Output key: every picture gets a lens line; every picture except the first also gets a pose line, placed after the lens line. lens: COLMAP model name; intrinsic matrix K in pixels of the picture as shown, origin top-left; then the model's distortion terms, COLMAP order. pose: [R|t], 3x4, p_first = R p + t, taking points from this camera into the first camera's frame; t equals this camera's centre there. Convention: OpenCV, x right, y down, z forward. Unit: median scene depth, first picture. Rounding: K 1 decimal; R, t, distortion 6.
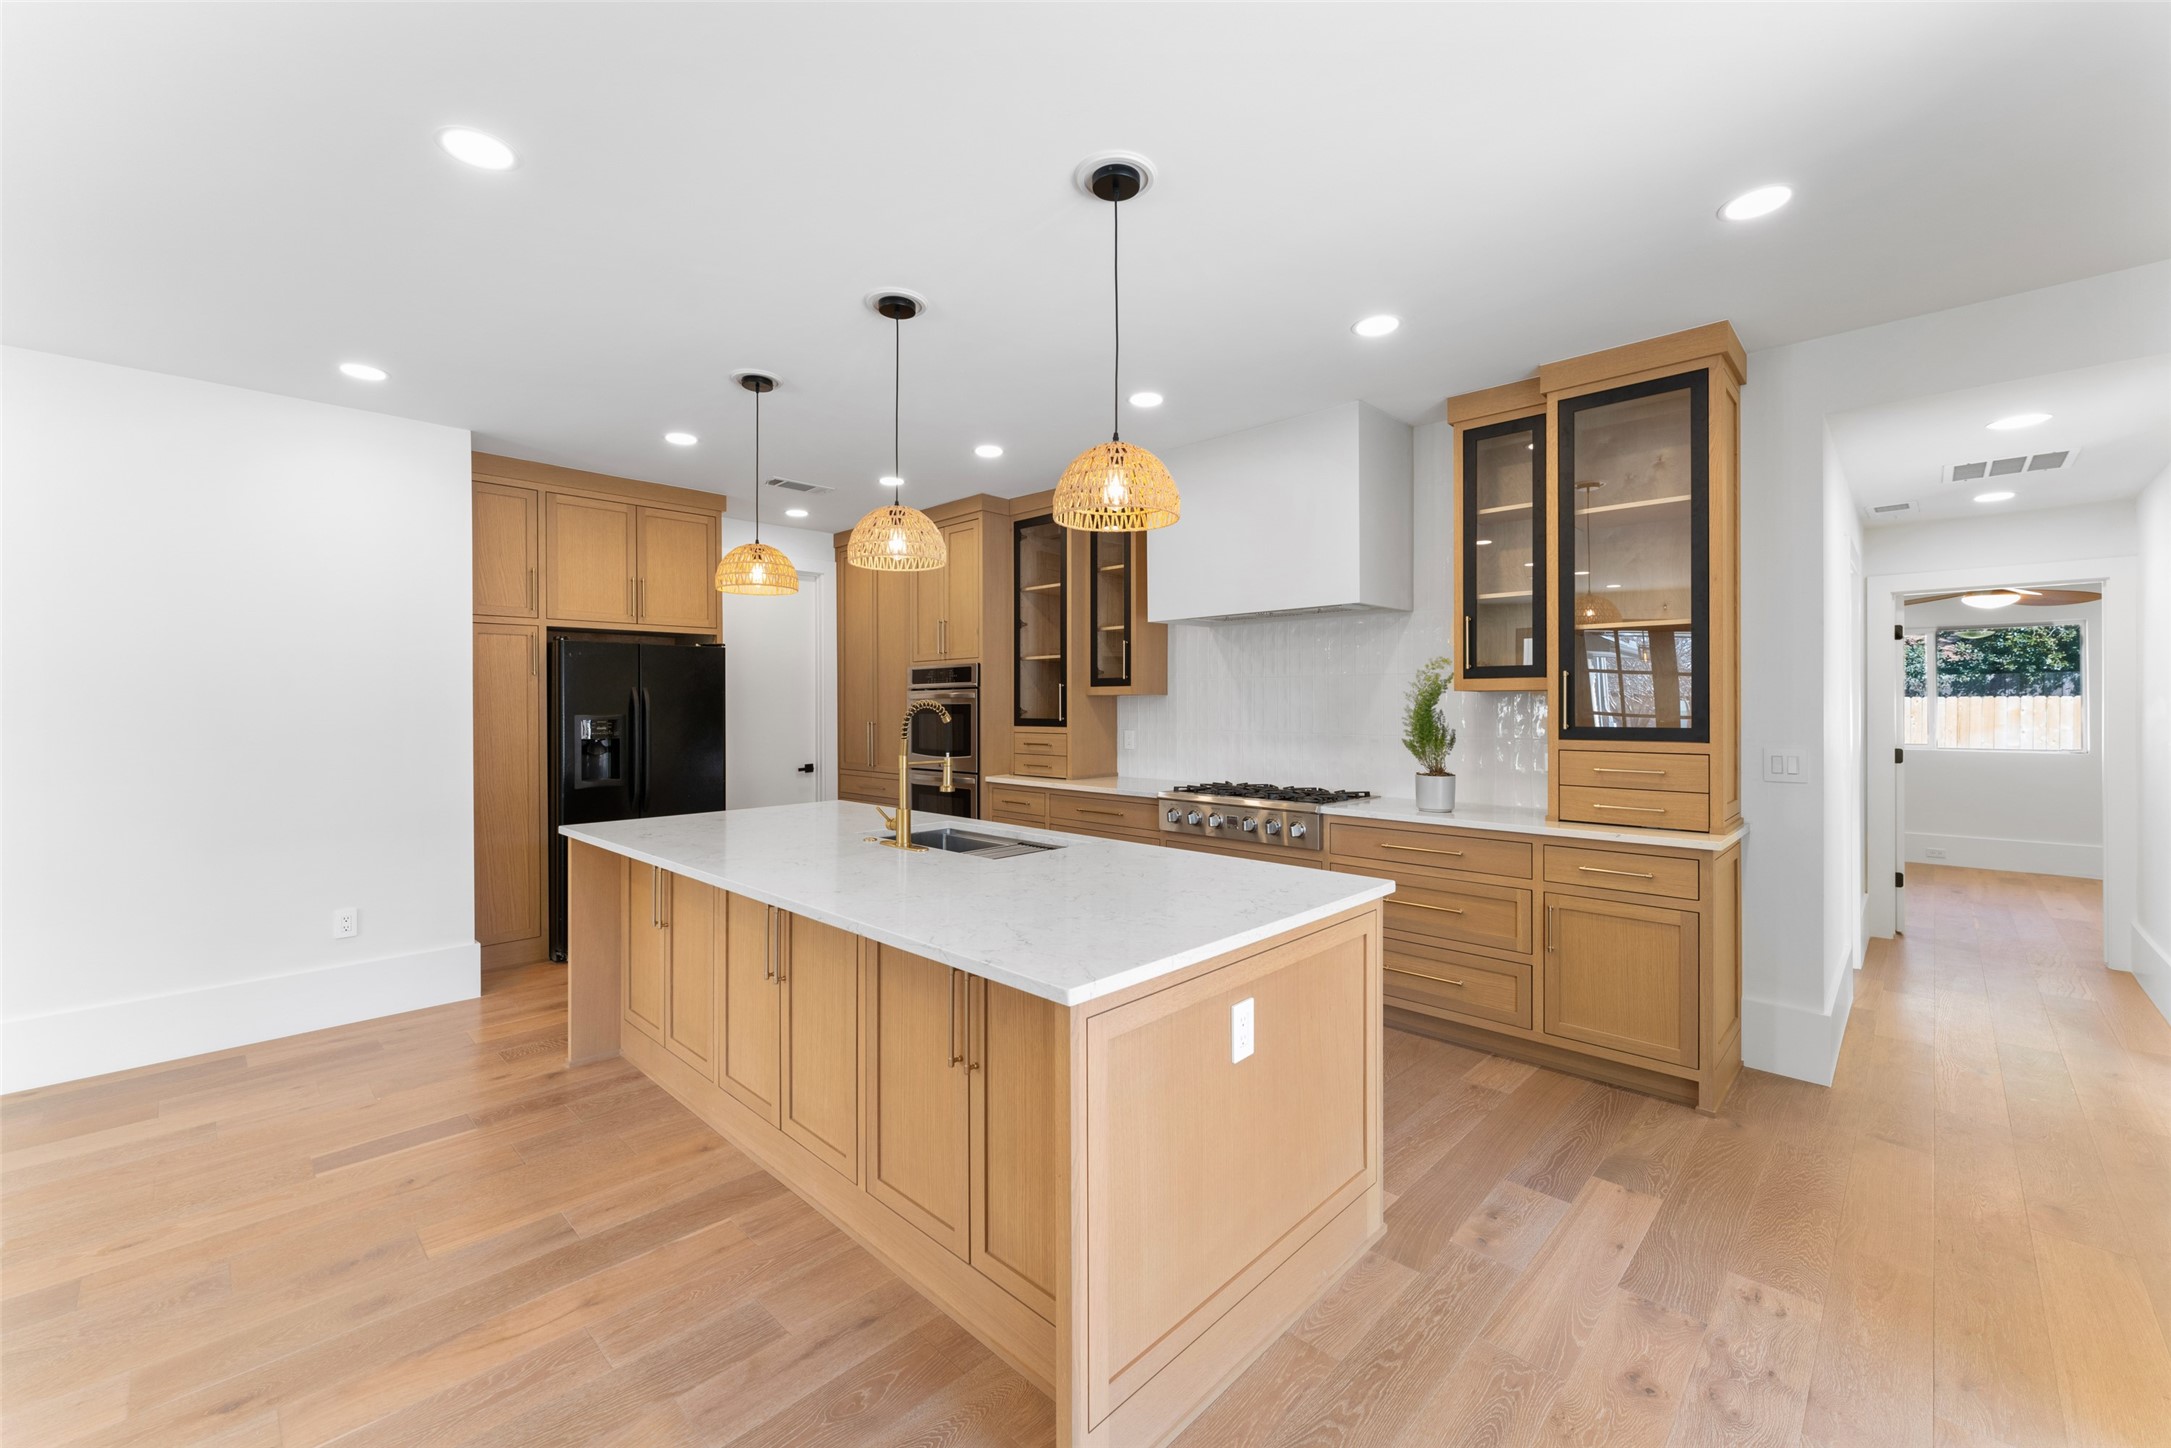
lens RADIAL K [[872.0, 0, 1079.3], [0, 872.0, 710.8], [0, 0, 1]] dist [-0.000233, -0.000093]
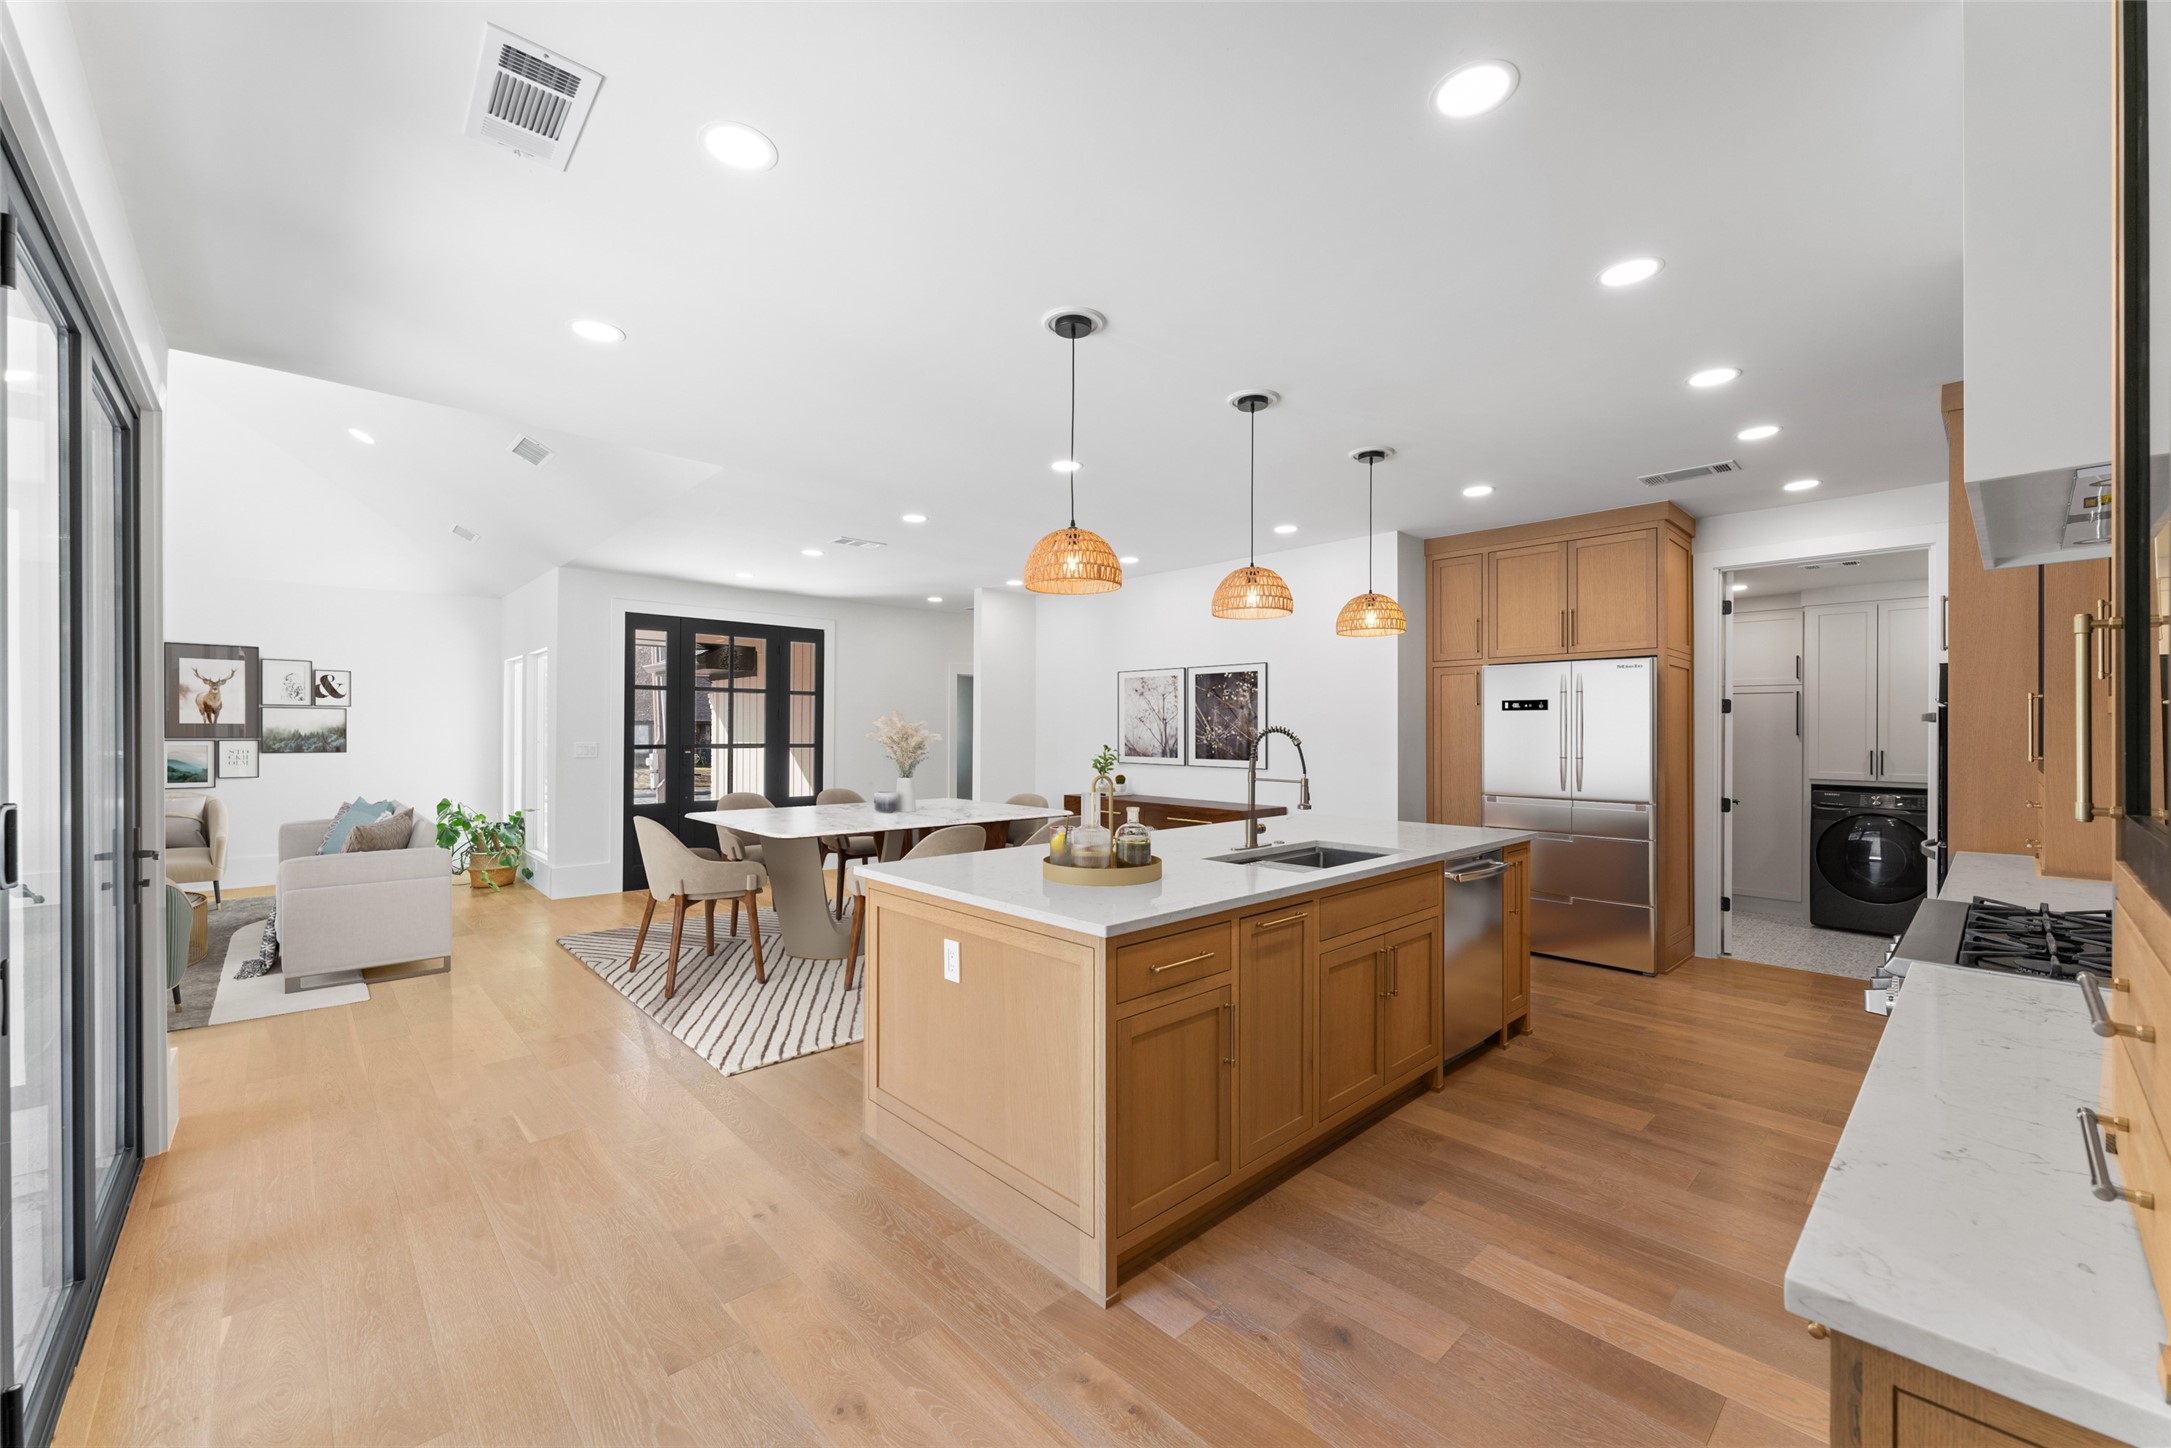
lens RADIAL K [[857.5, 0, 1062.5], [0, 857.5, 732.7], [0, 0, 1]] dist [-0.018288, -0.000110]
pose [[-0.059795, 0.005294, -0.998197, 0.753304], [-0.010580, 0.999926, 0.005937, -0.004308], [0.998155, 0.010916, -0.059735, 0.611301]]
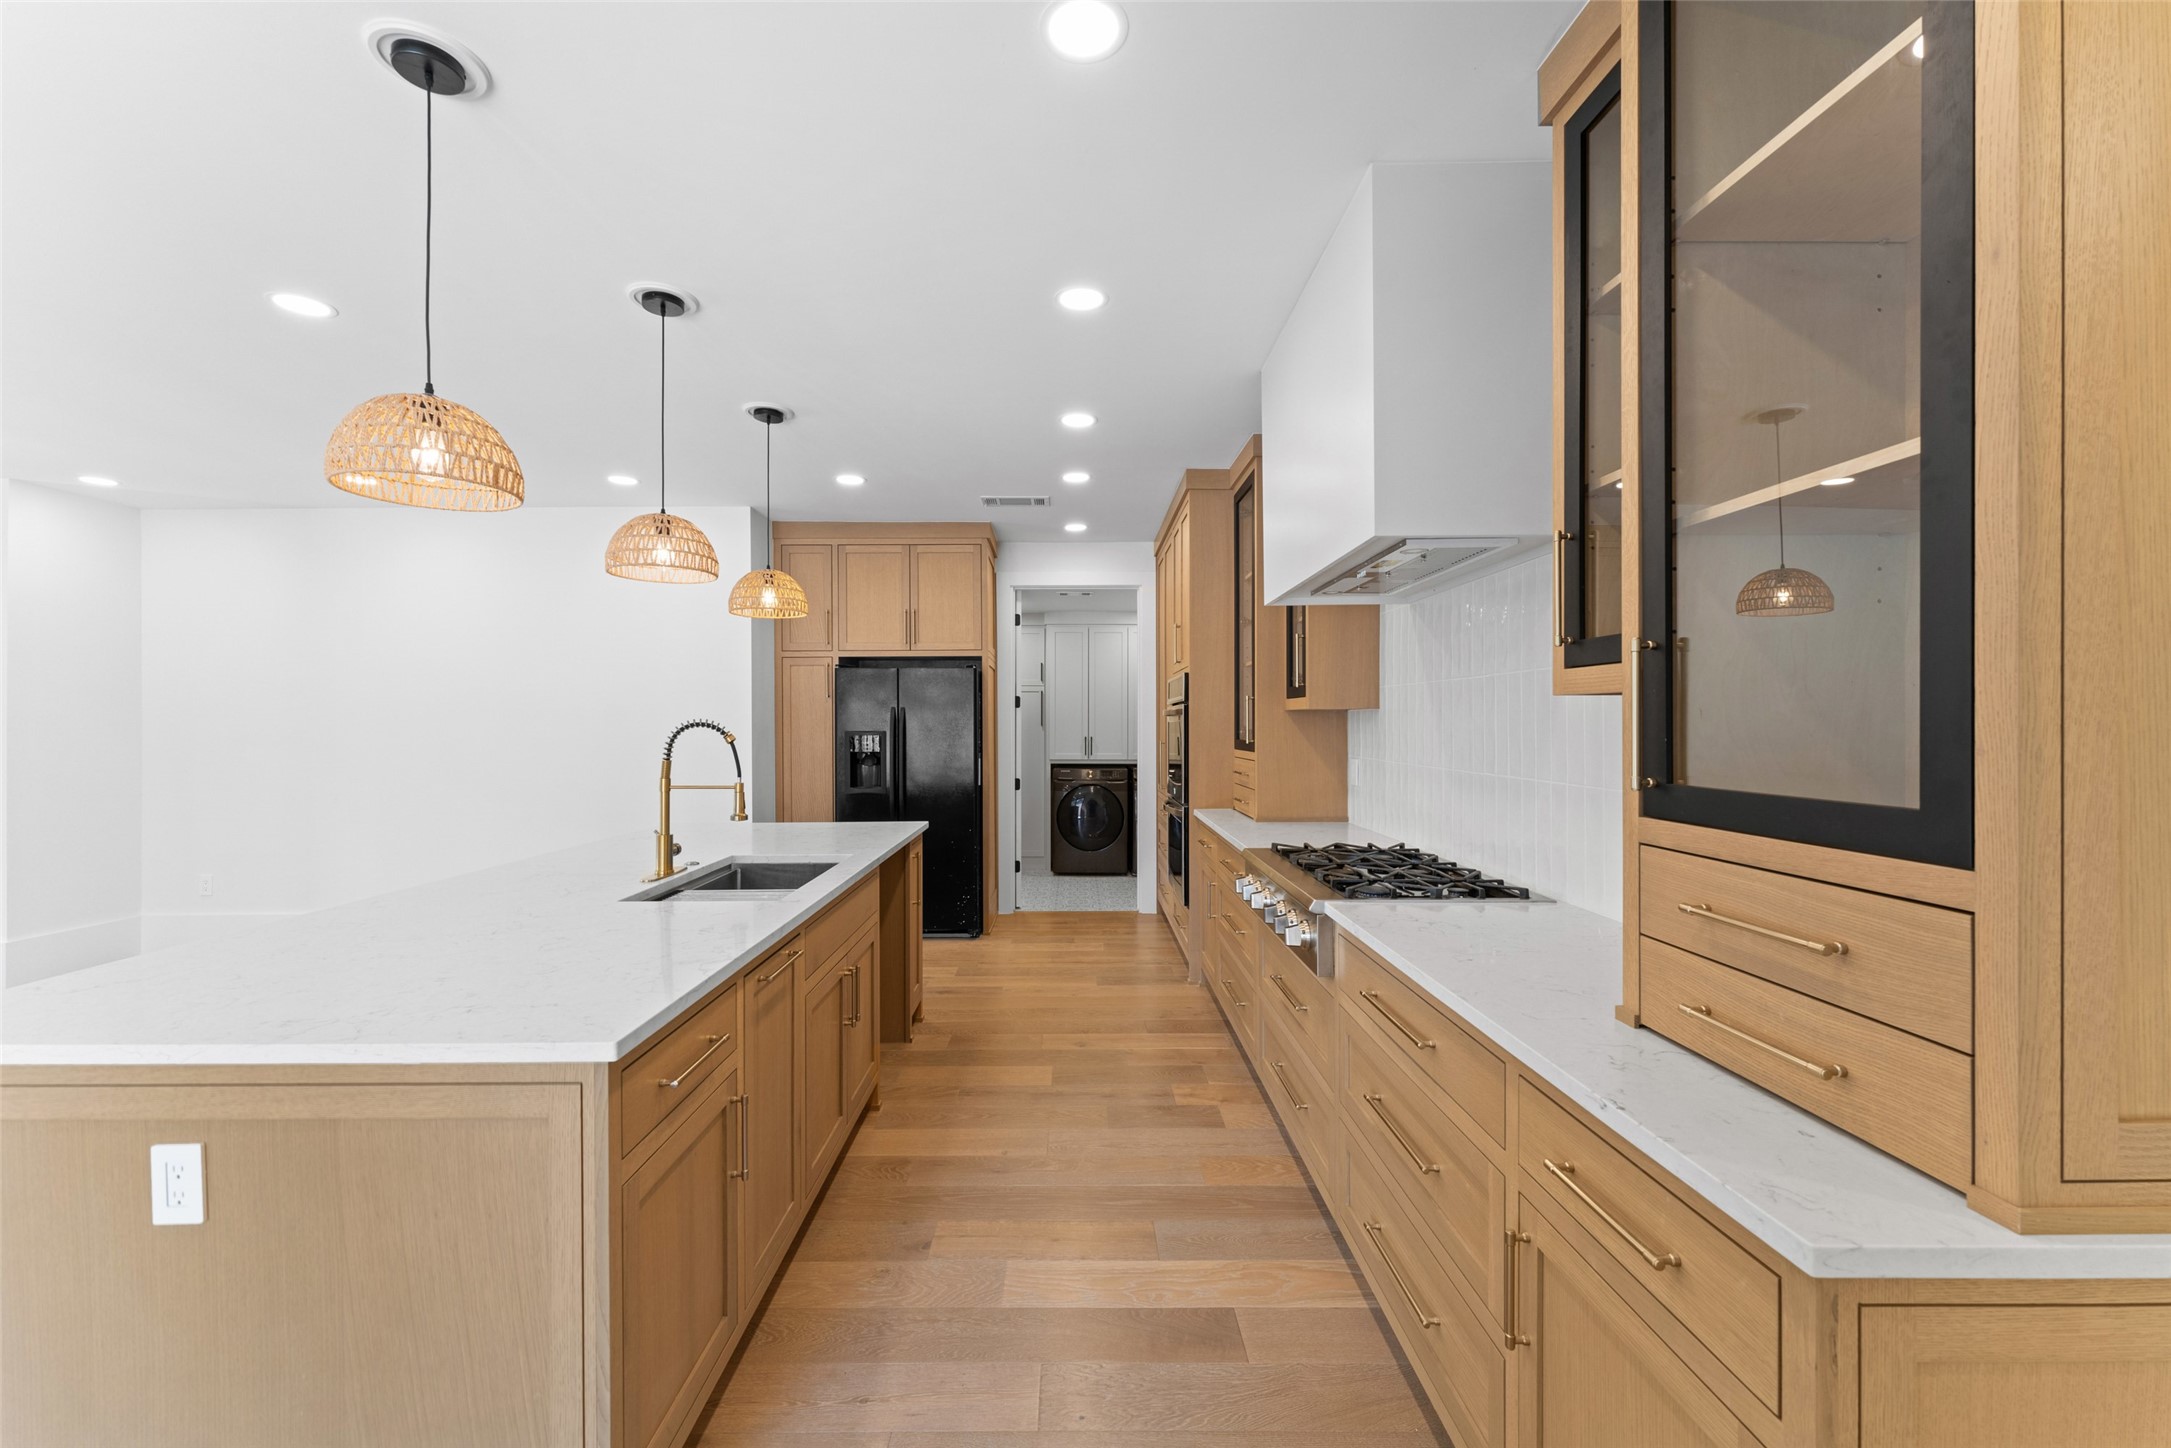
lens RADIAL K [[860.1, 0, 1077.4], [0, 860.1, 726.7], [0, 0, 1]] dist [-0.003981, -0.000009]
pose [[0.706629, 0.004872, -0.707567, 0.579910], [-0.006108, 0.999981, 0.000784, -0.004511], [0.707558, 0.003768, 0.706646, 0.499028]]
